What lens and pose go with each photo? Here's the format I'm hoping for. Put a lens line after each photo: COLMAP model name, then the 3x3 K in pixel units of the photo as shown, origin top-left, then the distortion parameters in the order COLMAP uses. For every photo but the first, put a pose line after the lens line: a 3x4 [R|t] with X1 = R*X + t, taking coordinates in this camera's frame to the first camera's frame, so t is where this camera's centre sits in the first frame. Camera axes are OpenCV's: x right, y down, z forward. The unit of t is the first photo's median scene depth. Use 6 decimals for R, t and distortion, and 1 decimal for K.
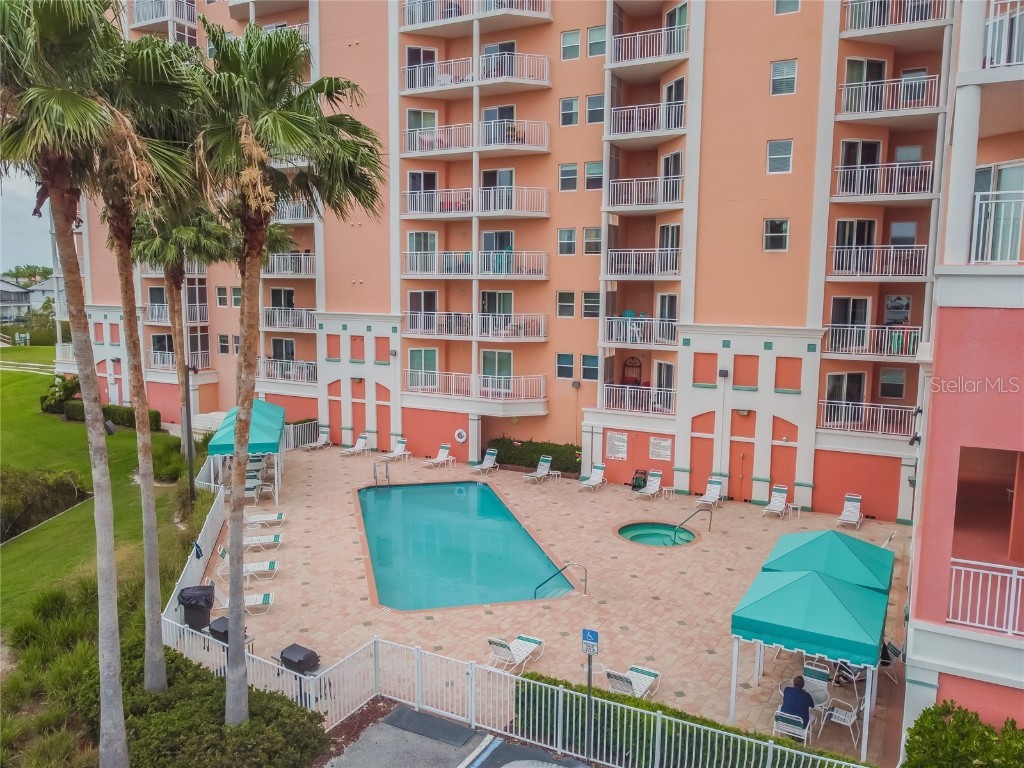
lens RADIAL K [[779.8, 0, 500.2], [0, 779.8, 384.8], [0, 0, 1]] dist [-0.006472, -0.000307]
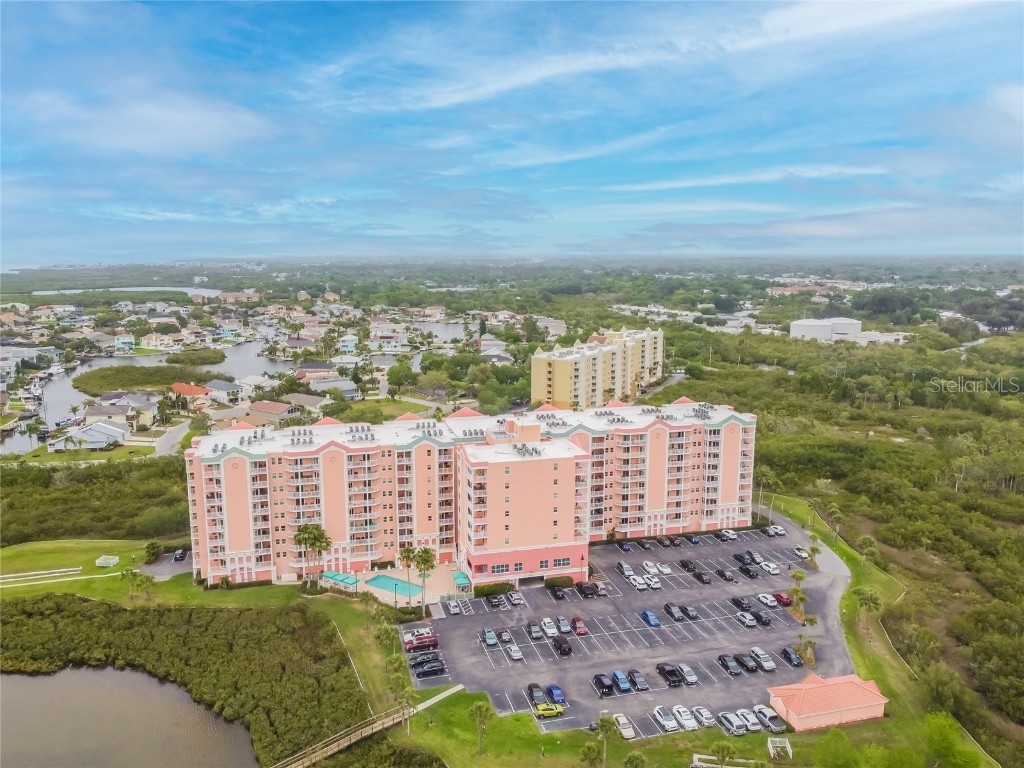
lens RADIAL K [[779.8, 0, 506.6], [0, 779.8, 388.9], [0, 0, 1]] dist [-0.006472, -0.000307]
pose [[0.722665, -0.125936, 0.679629, -2.806386], [0.096993, 0.992009, 0.080686, -1.440198], [-0.684359, 0.007611, 0.729105, -3.322531]]
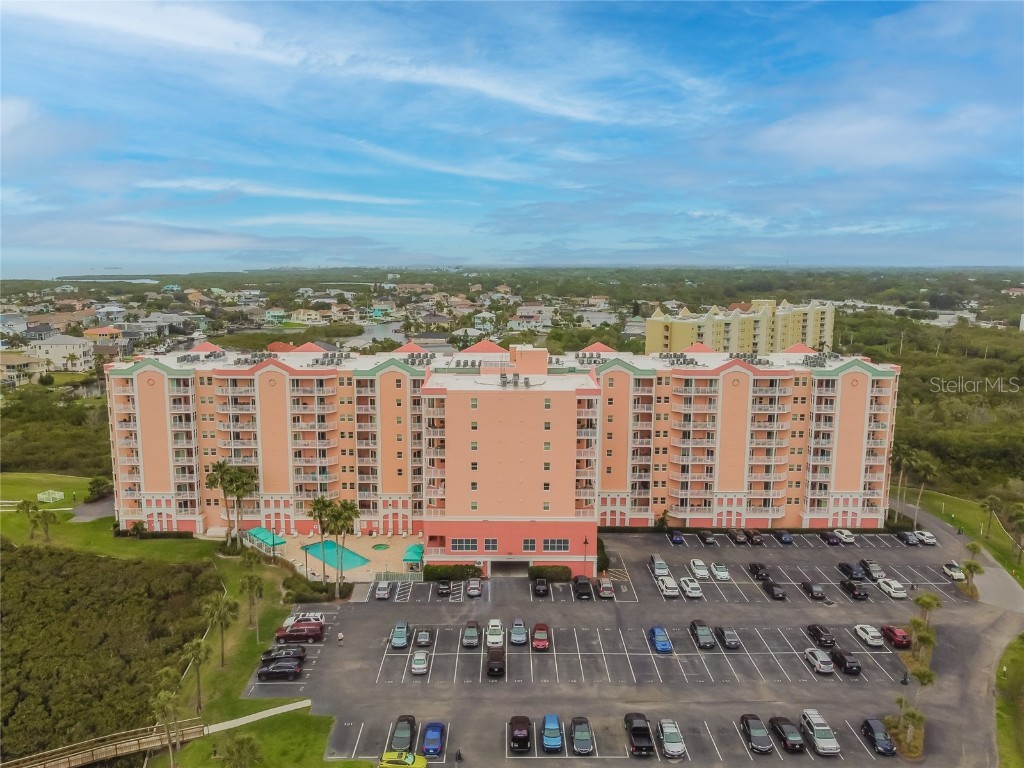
lens RADIAL K [[779.8, 0, 506.0], [0, 779.8, 390.7], [0, 0, 1]] dist [-0.006472, -0.000307]
pose [[0.874256, -0.081145, 0.478636, -1.070040], [0.065243, 0.996626, 0.049790, -0.759510], [-0.481061, -0.012302, 0.876601, -2.816314]]
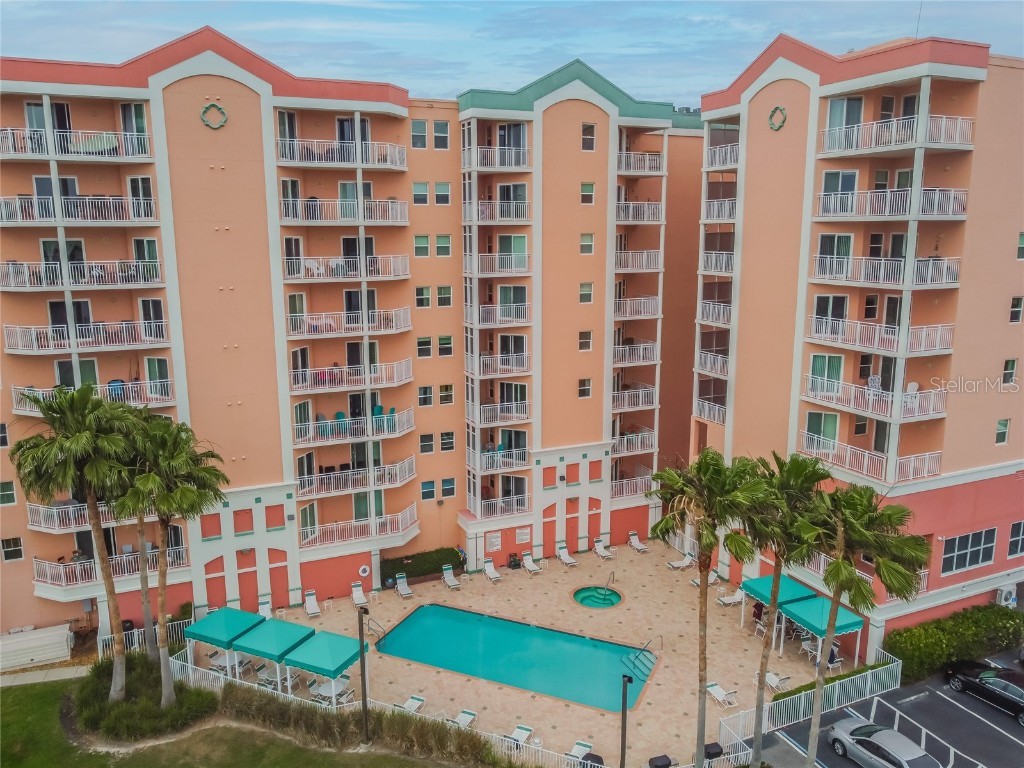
lens RADIAL K [[779.8, 0, 507.0], [0, 779.8, 388.2], [0, 0, 1]] dist [-0.006472, -0.000307]
pose [[0.610655, -0.164753, 0.774569, -0.913053], [0.114997, 0.986199, 0.119107, -0.373731], [-0.783503, 0.016340, 0.621174, 0.125728]]
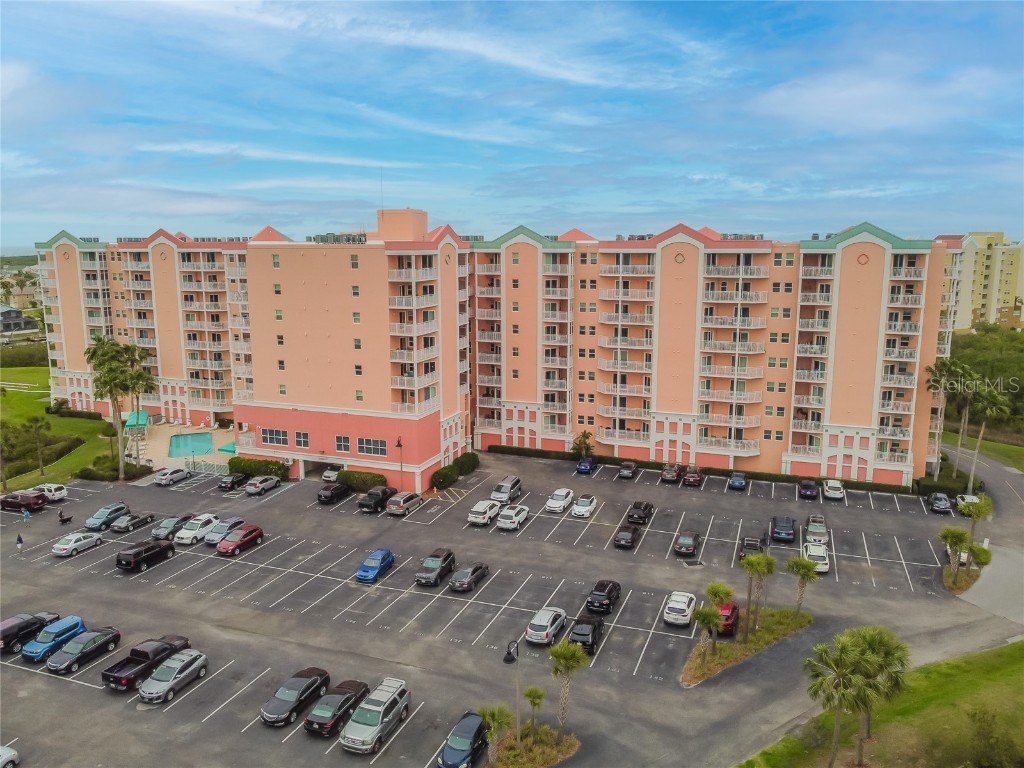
lens RADIAL K [[779.8, 0, 505.9], [0, 779.8, 389.6], [0, 0, 1]] dist [-0.006472, -0.000307]
pose [[0.990129, -0.034018, 0.135967, 0.833028], [0.026628, 0.998087, 0.055804, -0.224960], [-0.137605, -0.051632, 0.989141, -2.633524]]
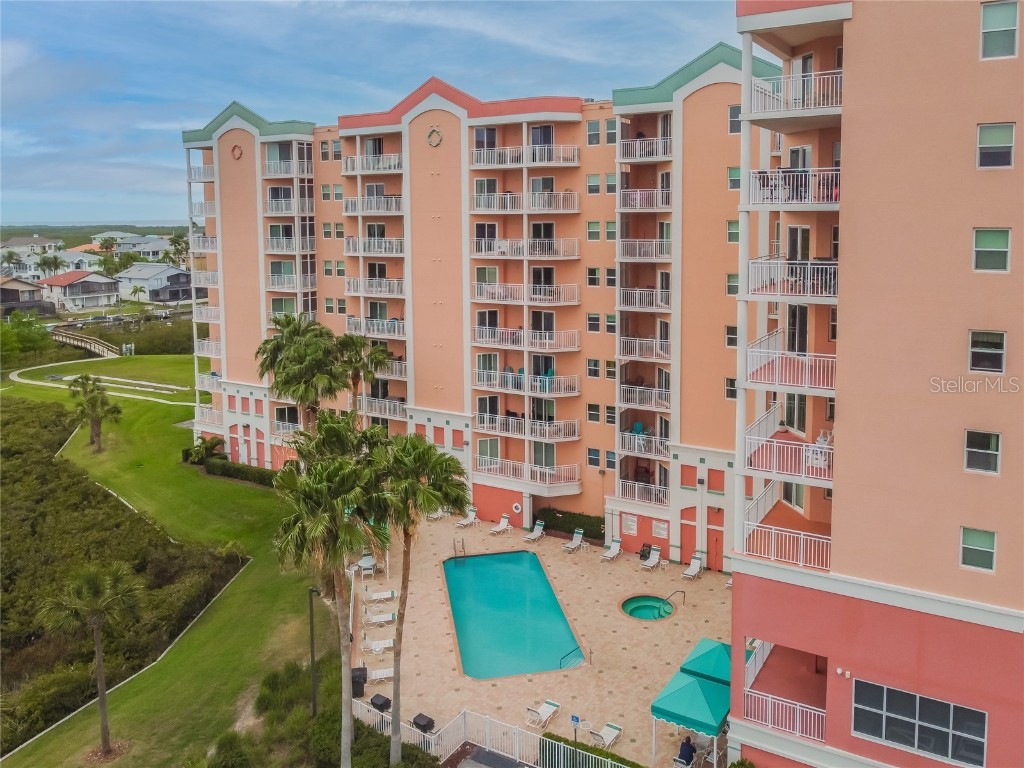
lens RADIAL K [[811.4, 0, 548.7], [0, 811.4, 282.9], [0, 0, 1]] dist [-0.007935, -0.002903]
pose [[0.999630, -0.013120, -0.023826, 0.049227], [0.011935, 0.998716, -0.049240, -0.297175], [0.024441, 0.048937, 0.998503, -0.482026]]
